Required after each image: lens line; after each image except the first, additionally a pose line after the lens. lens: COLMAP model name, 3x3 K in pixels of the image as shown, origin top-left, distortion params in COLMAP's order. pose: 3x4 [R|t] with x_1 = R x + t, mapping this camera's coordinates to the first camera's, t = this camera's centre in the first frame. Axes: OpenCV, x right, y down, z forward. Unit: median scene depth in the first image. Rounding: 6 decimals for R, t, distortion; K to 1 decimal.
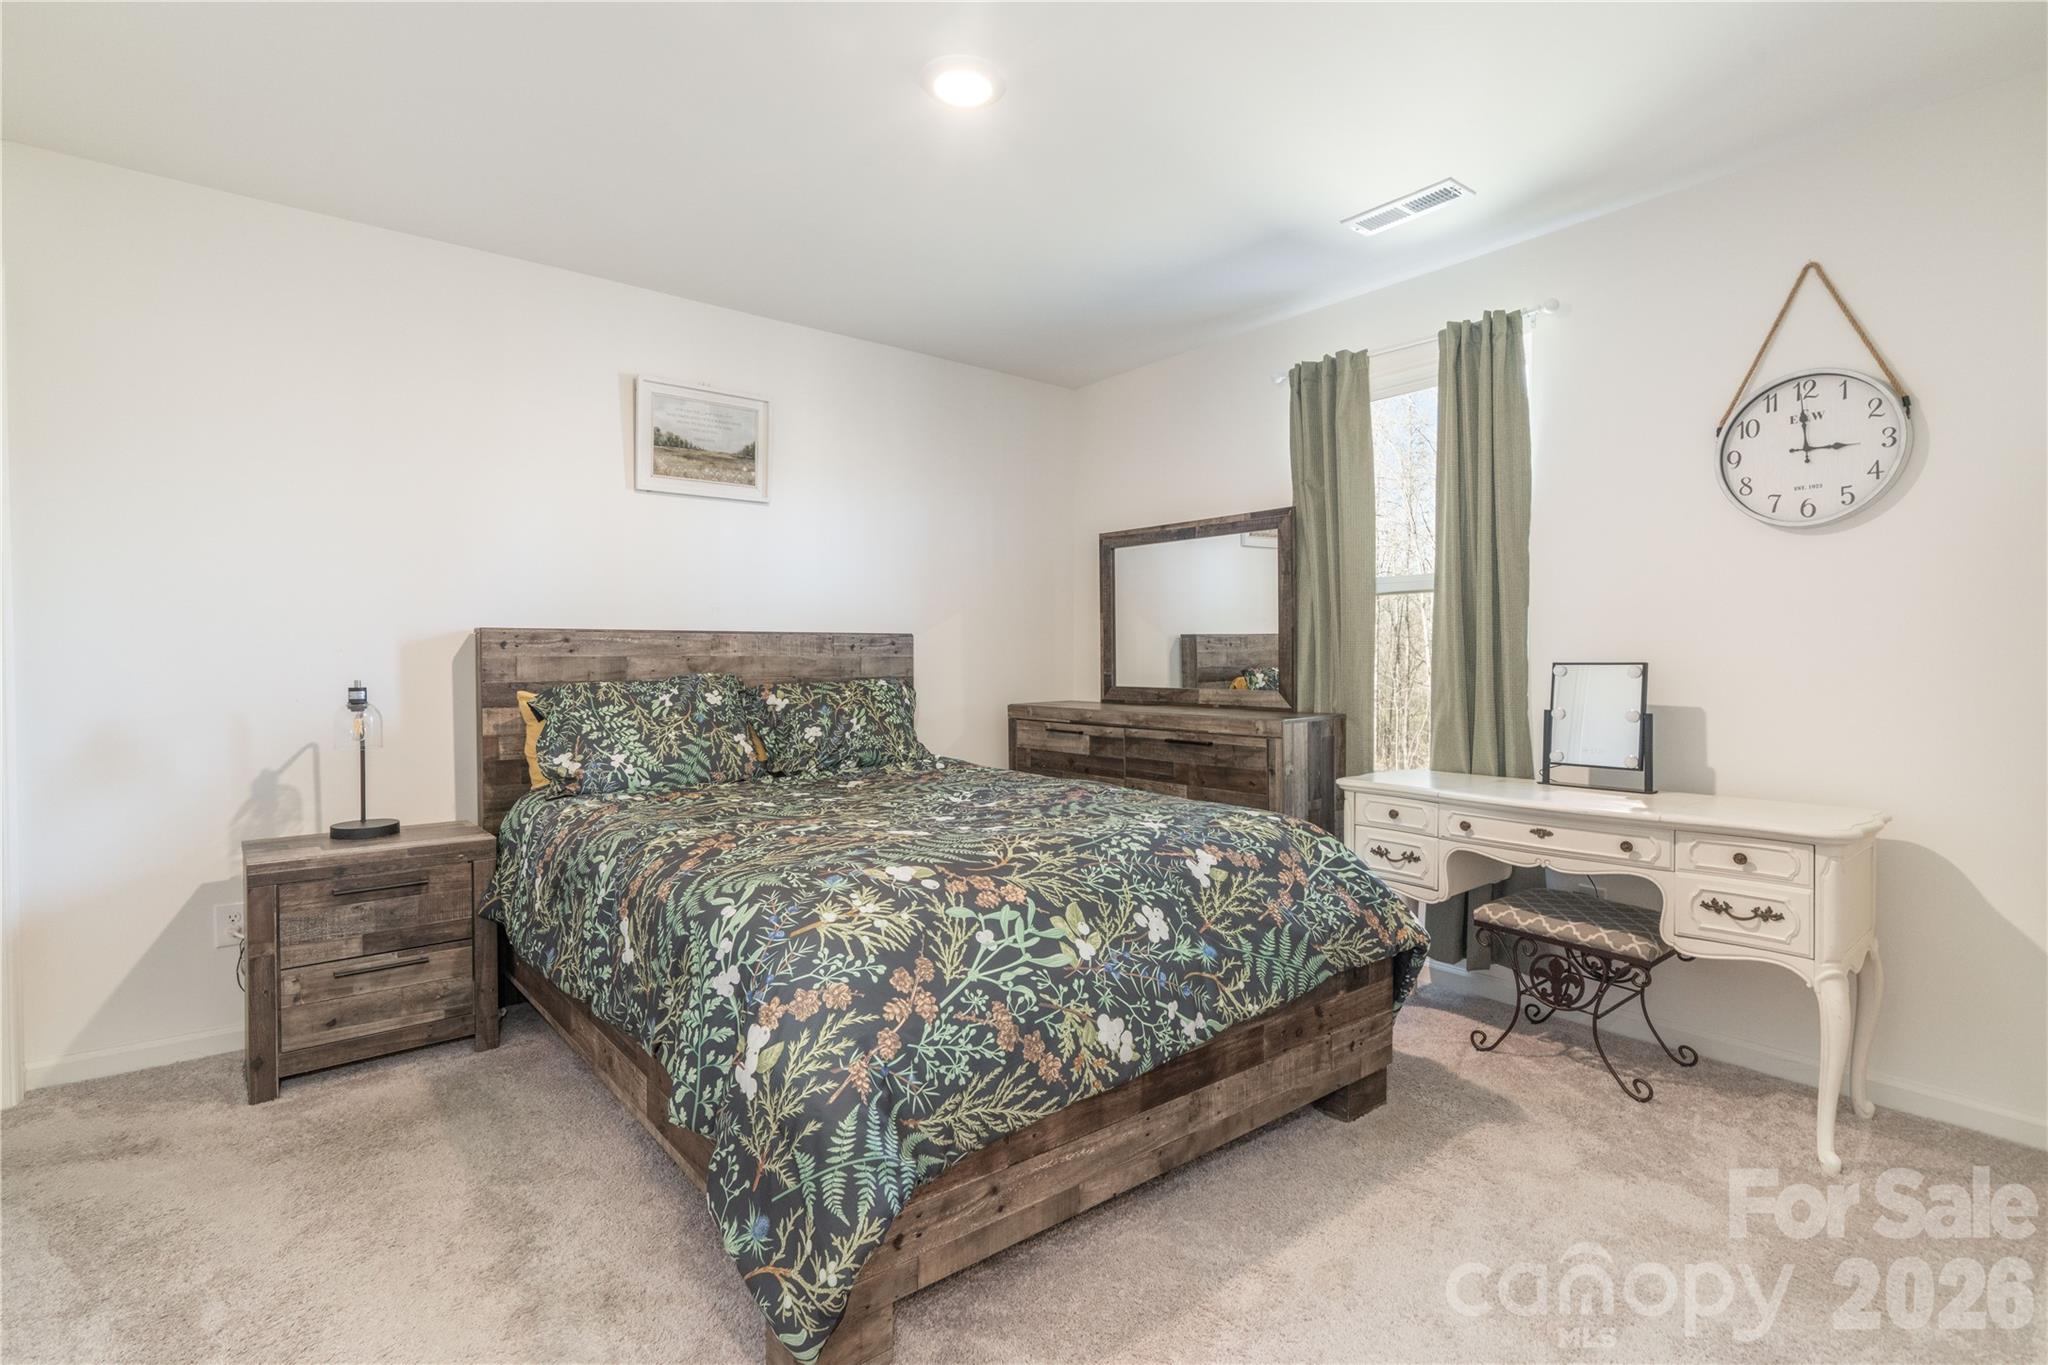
lens RADIAL K [[944.8, 0, 1025.8], [0, 944.8, 671.0], [0, 0, 1]] dist [-0.004106, 0.003435]
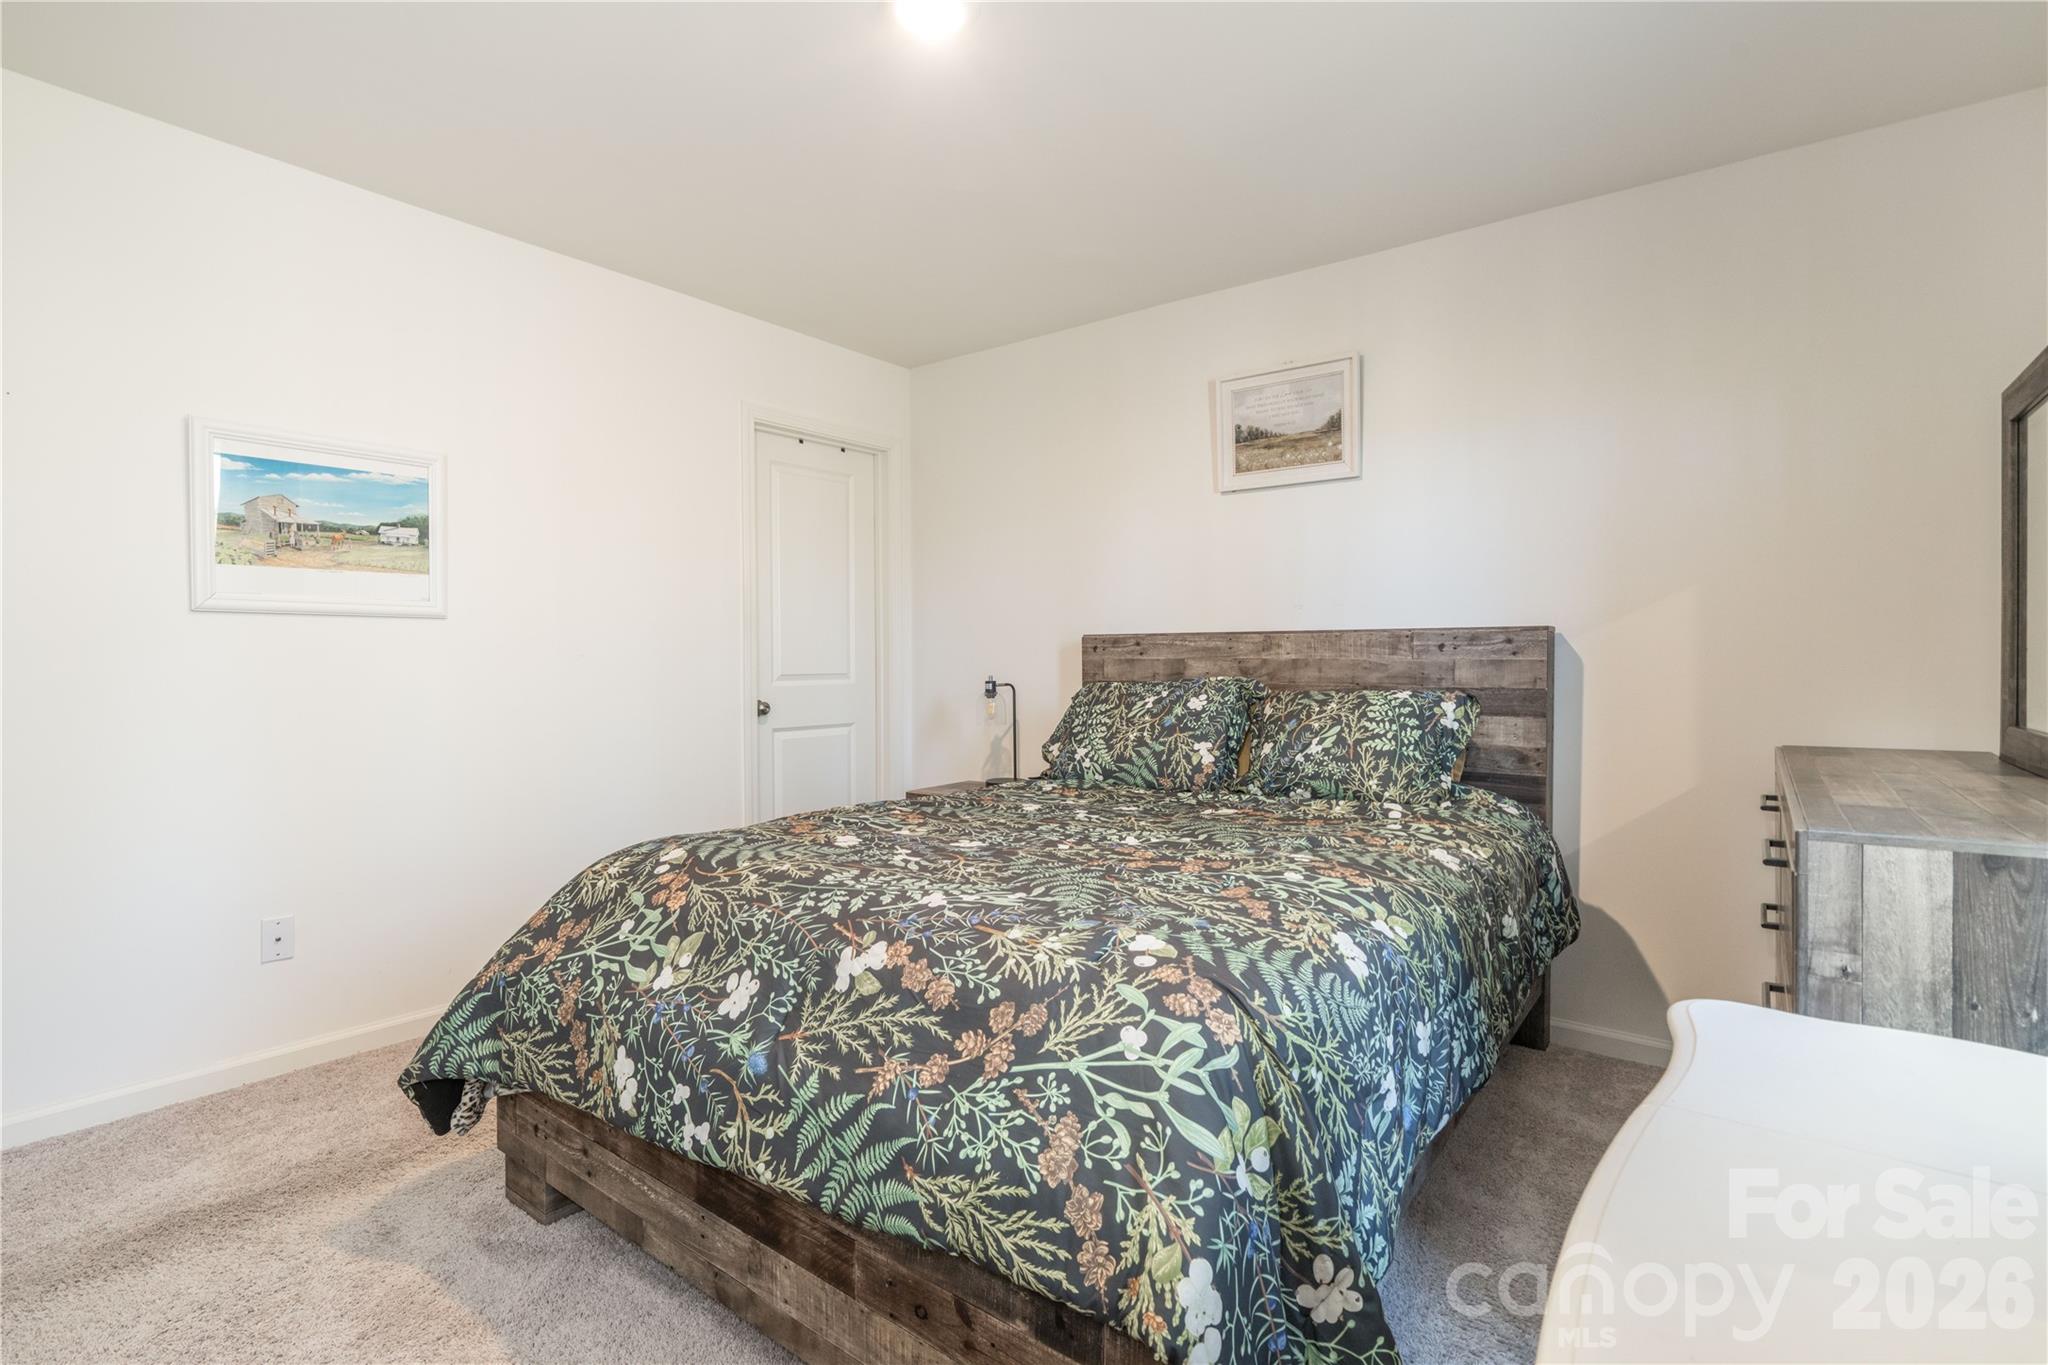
lens RADIAL K [[944.8, 0, 1004.5], [0, 944.8, 668.6], [0, 0, 1]] dist [-0.004106, 0.003435]
pose [[0.263272, 0.012770, -0.964637, 0.889060], [-0.015808, 0.999835, 0.008922, -0.018413], [0.964592, 0.012901, 0.263431, 0.922388]]
